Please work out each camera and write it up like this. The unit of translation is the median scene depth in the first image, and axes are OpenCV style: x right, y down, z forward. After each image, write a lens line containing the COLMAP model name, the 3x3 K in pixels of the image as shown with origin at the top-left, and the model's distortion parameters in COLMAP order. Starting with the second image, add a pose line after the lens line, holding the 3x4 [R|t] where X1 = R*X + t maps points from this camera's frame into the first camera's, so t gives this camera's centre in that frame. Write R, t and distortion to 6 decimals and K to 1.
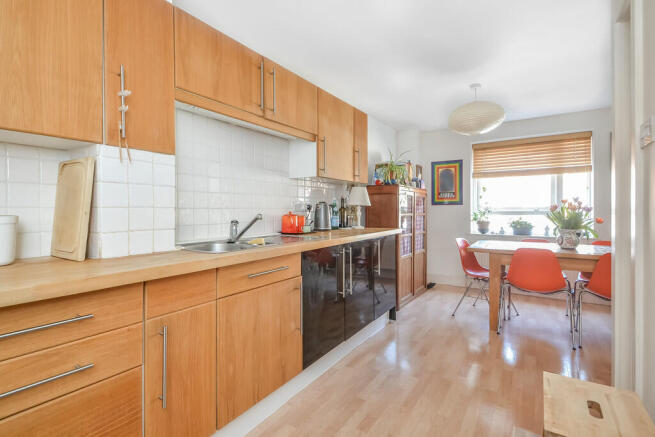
lens RADIAL K [[310.9, 0, 327.6], [0, 310.9, 215.2], [0, 0, 1]] dist [0.002576, 0.000389]
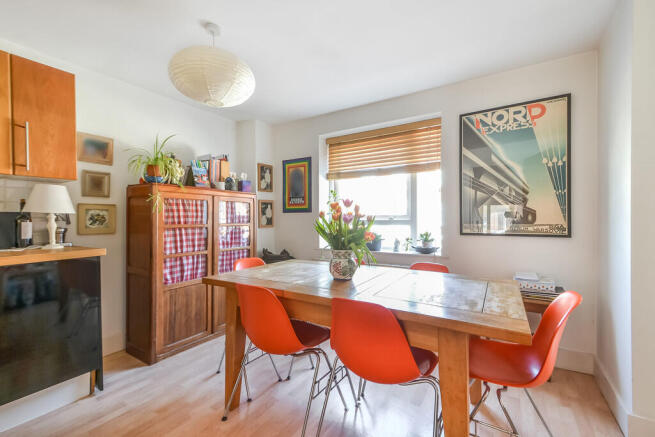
lens RADIAL K [[285.9, 0, 327.5], [0, 285.9, 218.3], [0, 0, 1]] dist [-0.001787, -0.000117]
pose [[0.999275, -0.003127, 0.037946, 0.445027], [0.003739, 0.999864, -0.016075, -0.005757], [-0.037890, 0.016205, 0.999151, 0.253898]]
